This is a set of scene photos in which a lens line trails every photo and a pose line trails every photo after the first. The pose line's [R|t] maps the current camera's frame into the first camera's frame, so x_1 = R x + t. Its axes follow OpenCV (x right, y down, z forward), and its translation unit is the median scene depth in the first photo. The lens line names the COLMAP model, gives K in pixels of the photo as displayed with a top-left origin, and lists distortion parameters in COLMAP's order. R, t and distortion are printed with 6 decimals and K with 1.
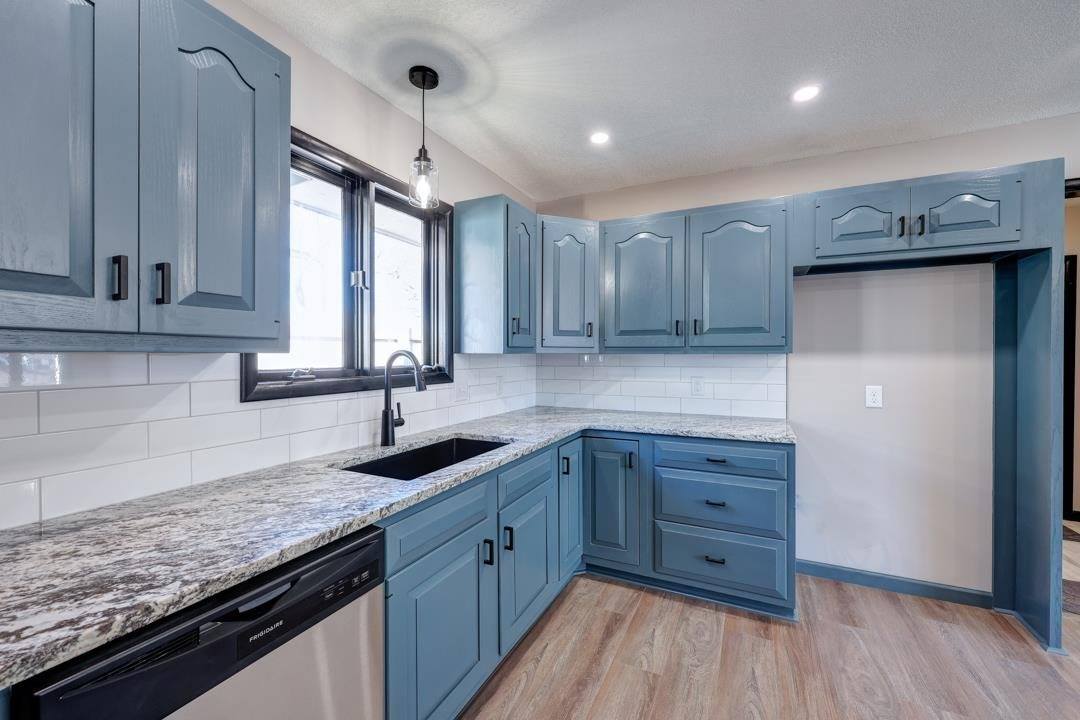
lens RADIAL K [[440.3, 0, 557.2], [0, 440.3, 358.3], [0, 0, 1]] dist [-0.003043, -0.001366]
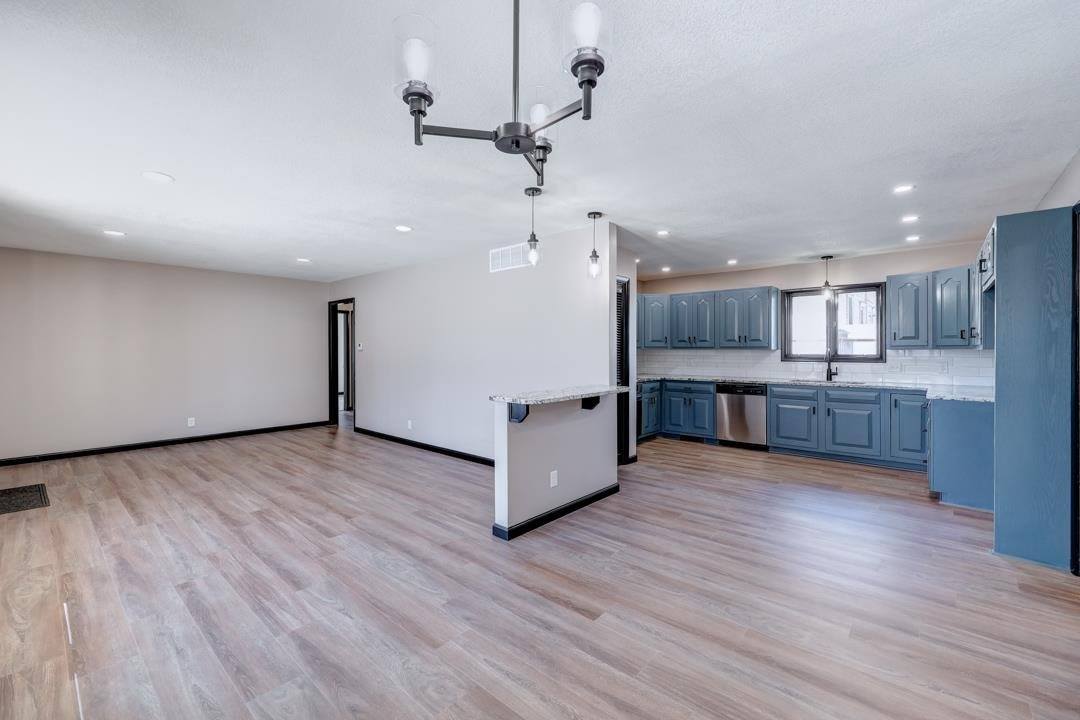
lens RADIAL K [[440.3, 0, 547.8], [0, 440.3, 348.2], [0, 0, 1]] dist [-0.003043, -0.001366]
pose [[-0.235285, 0.002715, -0.971923, 2.792191], [0.001292, 0.999996, 0.002481, -0.027407], [0.971926, -0.000672, -0.235287, -0.116817]]
